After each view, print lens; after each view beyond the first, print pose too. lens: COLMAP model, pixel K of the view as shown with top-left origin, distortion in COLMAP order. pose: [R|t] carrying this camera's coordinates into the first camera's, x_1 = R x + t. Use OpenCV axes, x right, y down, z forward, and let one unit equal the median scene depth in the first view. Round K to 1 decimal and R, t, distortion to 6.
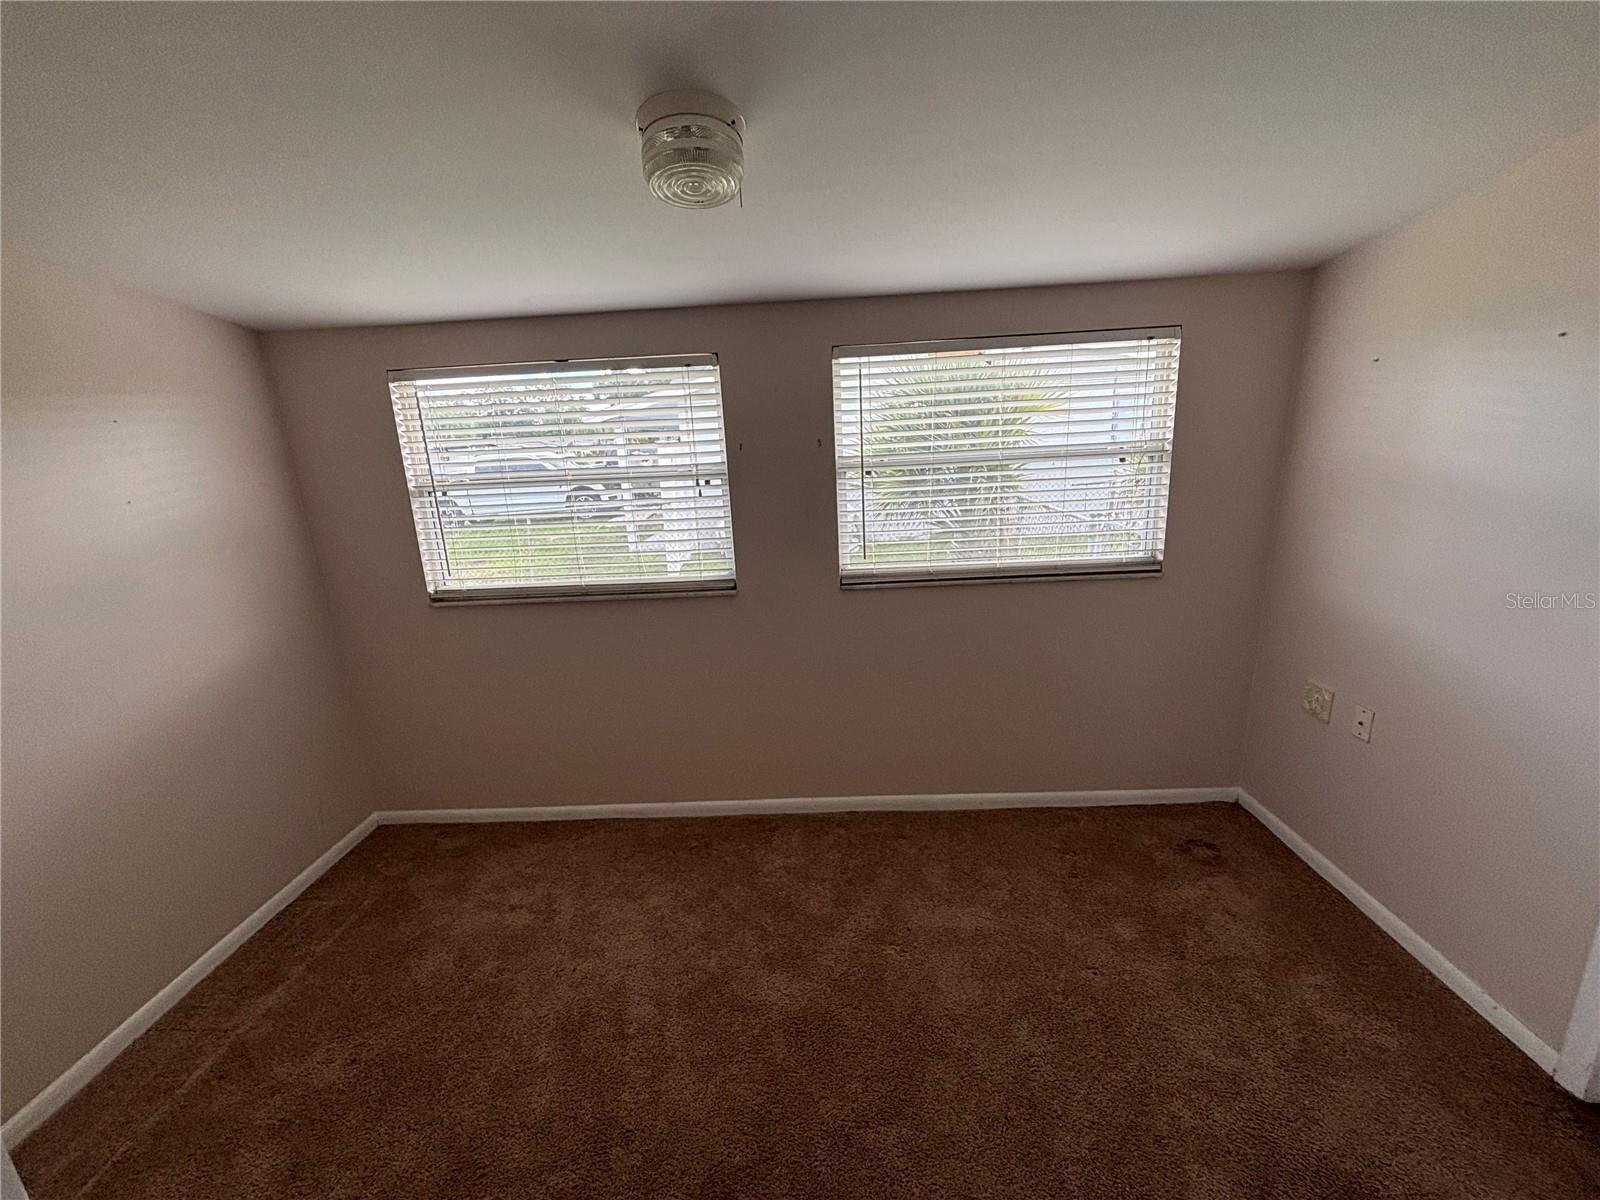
lens RADIAL K [[646.8, 0, 800.0], [0, 646.8, 600.0], [0, 0, 1]] dist [-0.001905, -0.000428]
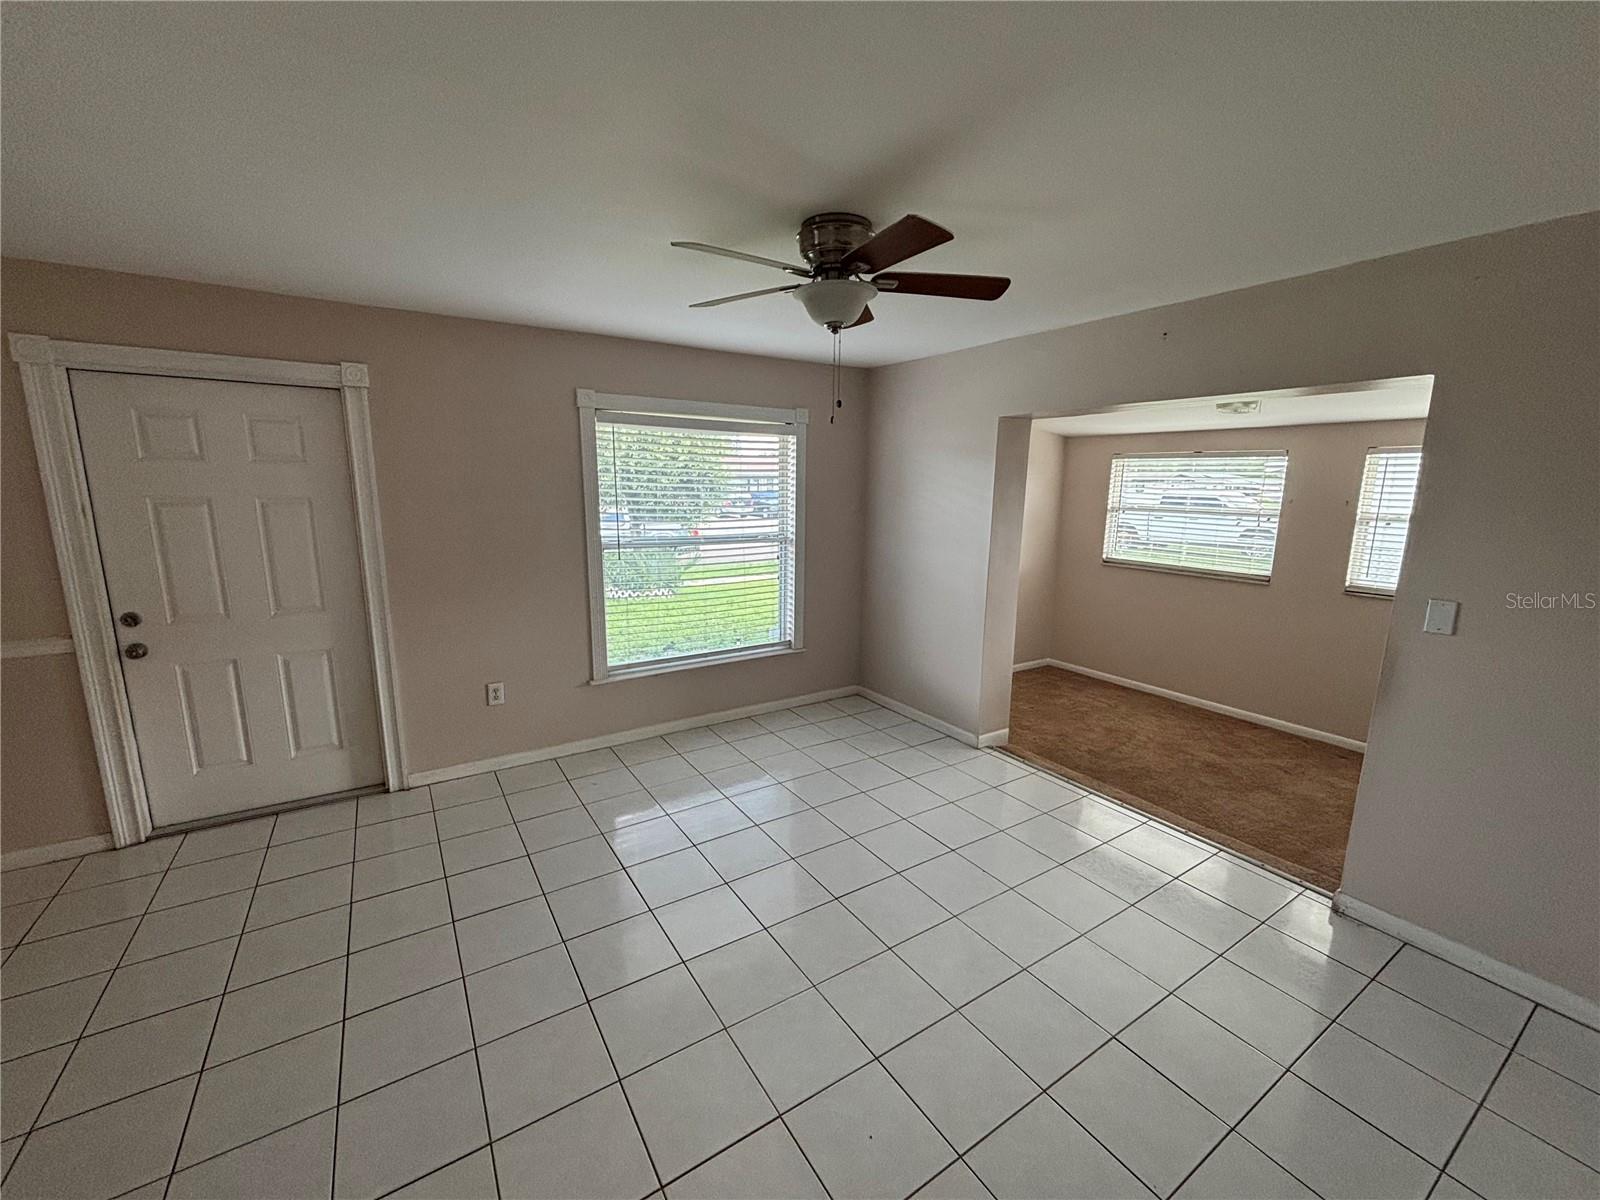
lens RADIAL K [[646.8, 0, 800.0], [0, 646.8, 600.0], [0, 0, 1]] dist [-0.001905, -0.000428]
pose [[0.565454, 0.206397, -0.798538, 0.611055], [-0.241991, 0.967089, 0.078605, 0.206422], [0.788481, 0.148791, 0.596790, -1.071144]]
